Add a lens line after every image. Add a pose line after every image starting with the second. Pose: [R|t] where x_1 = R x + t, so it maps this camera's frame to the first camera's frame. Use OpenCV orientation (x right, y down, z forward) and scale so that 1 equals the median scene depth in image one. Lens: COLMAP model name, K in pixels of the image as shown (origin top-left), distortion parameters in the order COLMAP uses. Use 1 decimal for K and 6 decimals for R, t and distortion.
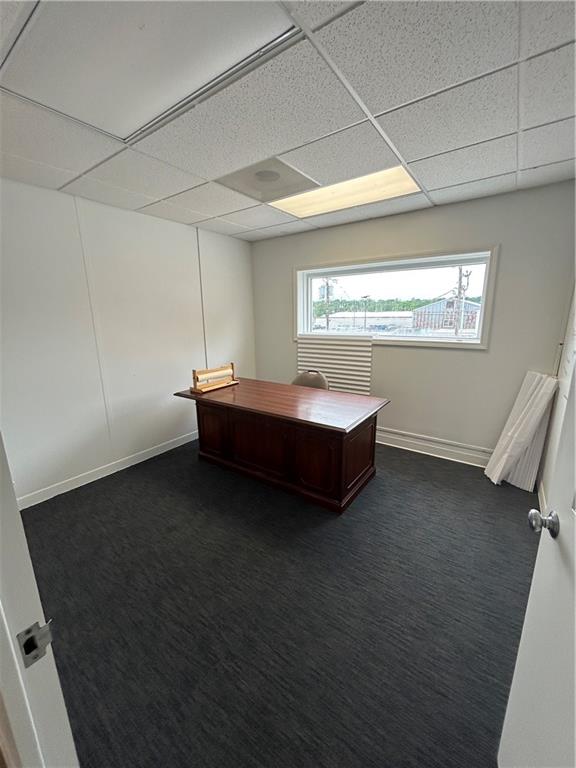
lens RADIAL K [[312.8, 0, 288.2], [0, 312.8, 379.1], [0, 0, 1]] dist [-0.004299, 0.000801]
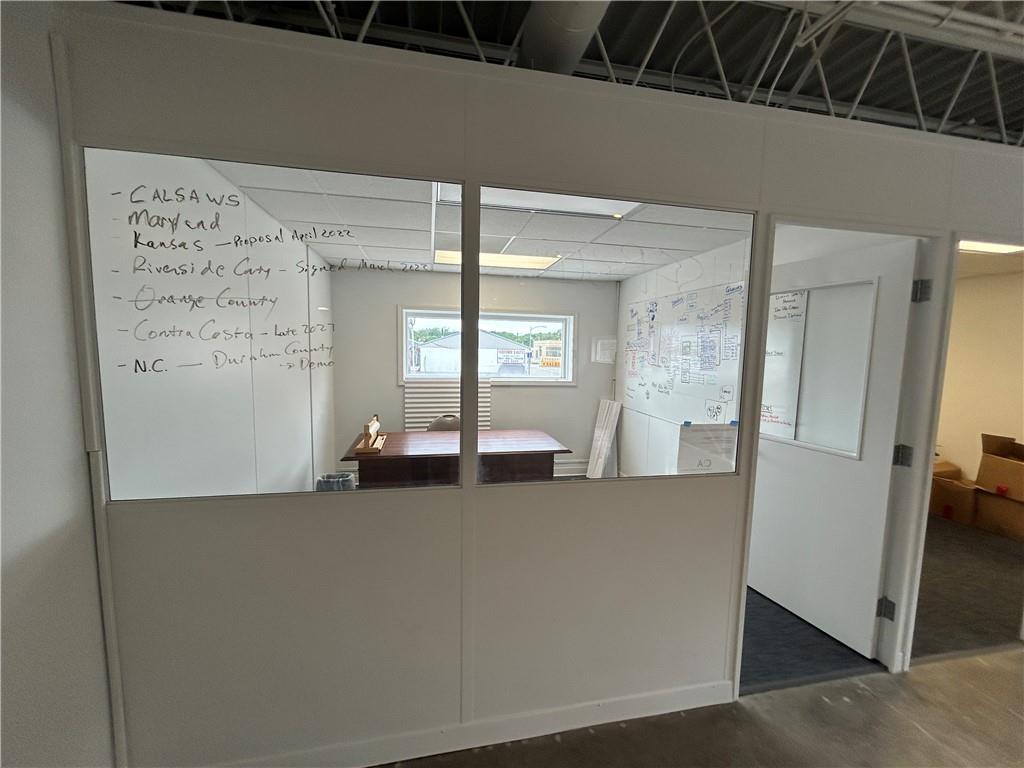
lens RADIAL K [[417.0, 0, 512.5], [0, 417.0, 386.9], [0, 0, 1]] dist [-0.004299, 0.000801]
pose [[0.688174, -0.033535, 0.724771, -0.660756], [0.120354, 0.990368, -0.068453, -0.000156], [-0.715494, 0.134337, 0.685581, -0.028076]]
